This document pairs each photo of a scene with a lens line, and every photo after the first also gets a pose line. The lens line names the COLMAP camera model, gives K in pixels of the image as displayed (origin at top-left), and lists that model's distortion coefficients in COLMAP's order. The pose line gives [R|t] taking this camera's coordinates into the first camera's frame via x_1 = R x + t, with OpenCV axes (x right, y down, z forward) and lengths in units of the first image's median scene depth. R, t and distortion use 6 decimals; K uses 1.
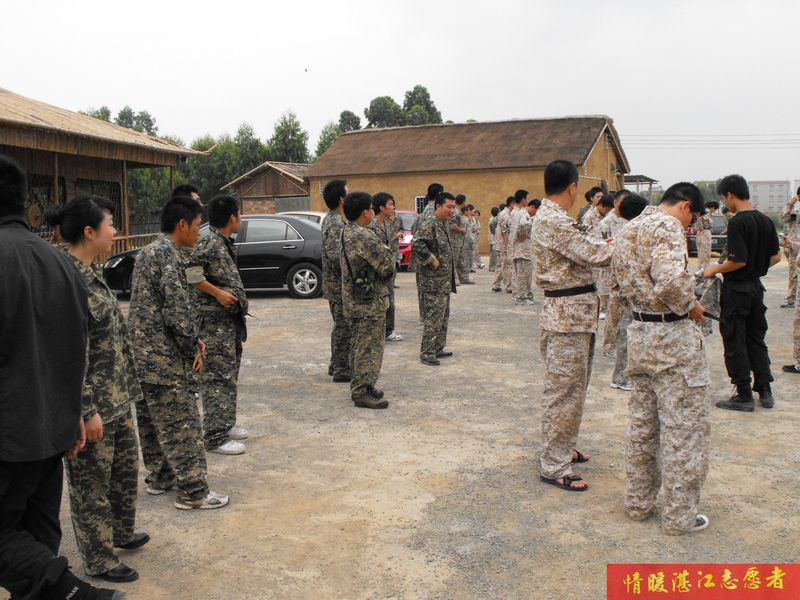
lens RADIAL K [[814.9, 0, 397.7], [0, 814.9, 314.6], [0, 0, 1]] dist [-0.208436, 0.250730]
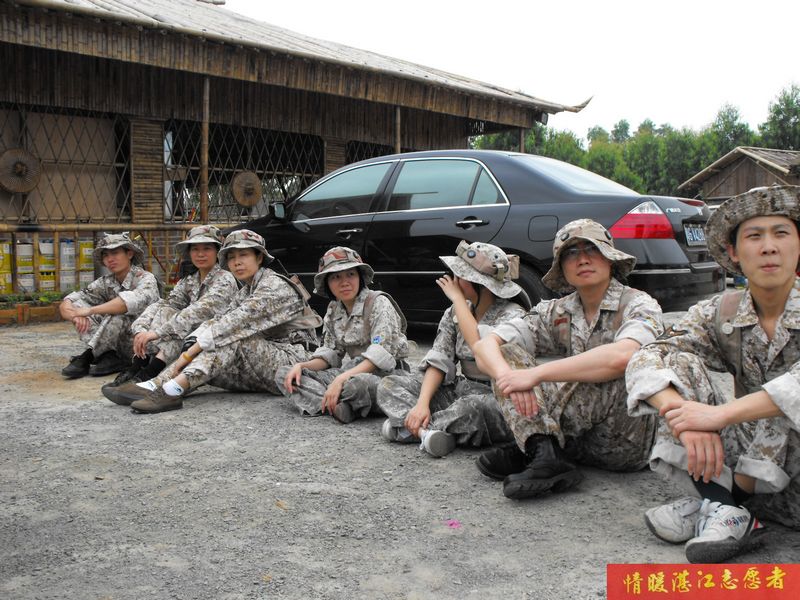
lens RADIAL K [[821.3, 0, 400.0], [0, 821.3, 300.0], [0, 0, 1]] dist [-0.238024, 0.302973]
pose [[0.786691, 0.054712, -0.614918, 0.037089], [-0.088561, 0.995764, -0.024702, -0.015357], [0.610962, 0.073891, 0.788204, 0.307417]]
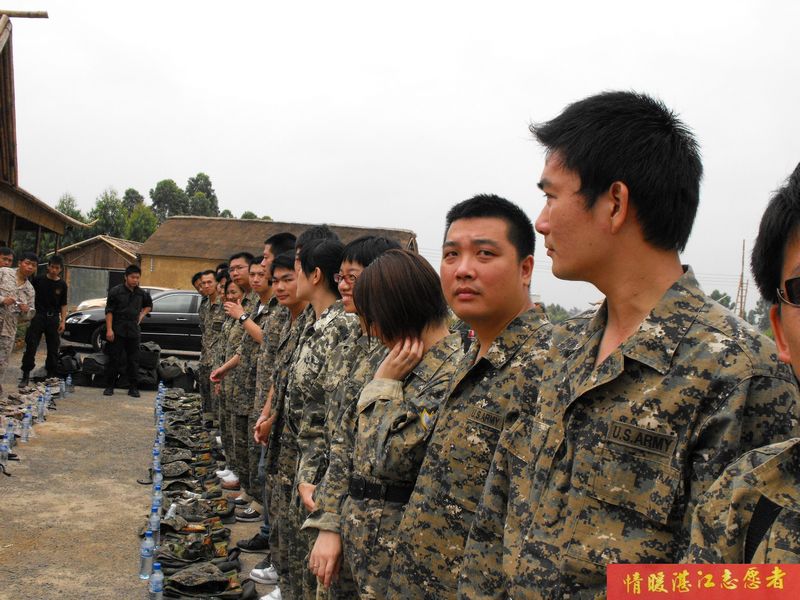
lens RADIAL K [[814.9, 0, 397.7], [0, 814.9, 314.6], [0, 0, 1]] dist [-0.208436, 0.250730]
pose [[0.938603, 0.090837, 0.332826, -0.140937], [-0.053771, 0.991443, -0.118951, 0.018522], [-0.340783, 0.093752, 0.935456, -0.109309]]
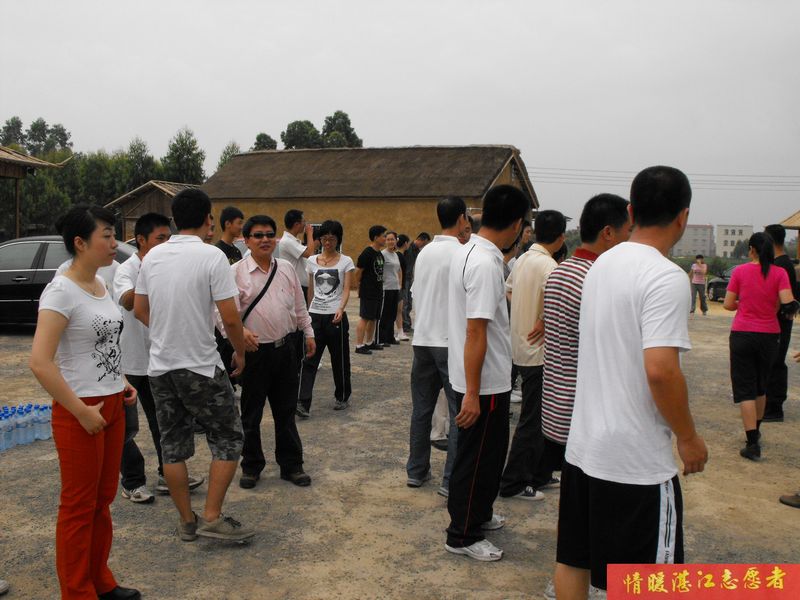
lens RADIAL K [[814.9, 0, 397.7], [0, 814.9, 314.6], [0, 0, 1]] dist [-0.208436, 0.250730]
pose [[0.995875, 0.035783, 0.083384, 0.051610], [-0.032683, 0.998734, -0.038252, -0.010202], [-0.084647, 0.035369, 0.995783, 0.070737]]
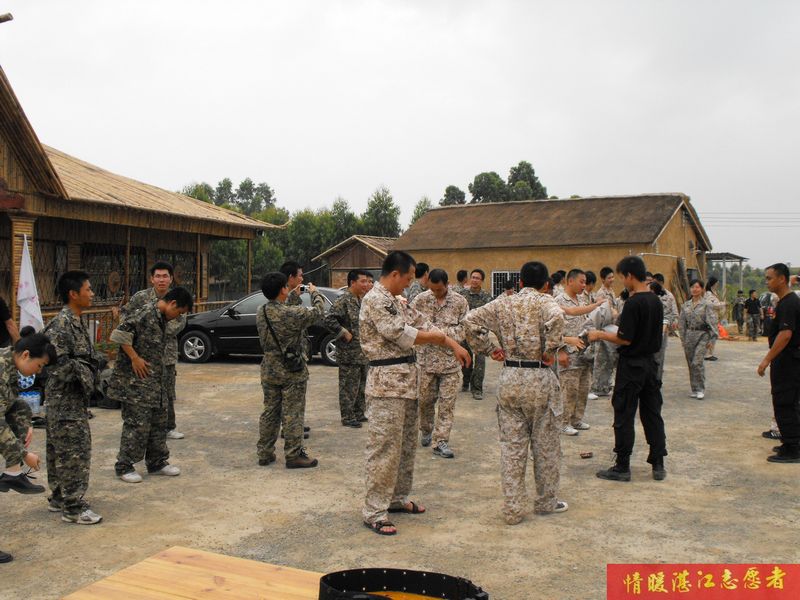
lens RADIAL K [[814.9, 0, 397.7], [0, 814.9, 314.6], [0, 0, 1]] dist [-0.208436, 0.250730]
pose [[0.988241, 0.024280, -0.150967, 0.057988], [-0.037450, 0.995675, -0.085016, 0.000394], [0.148250, 0.089671, 0.984876, -0.023116]]
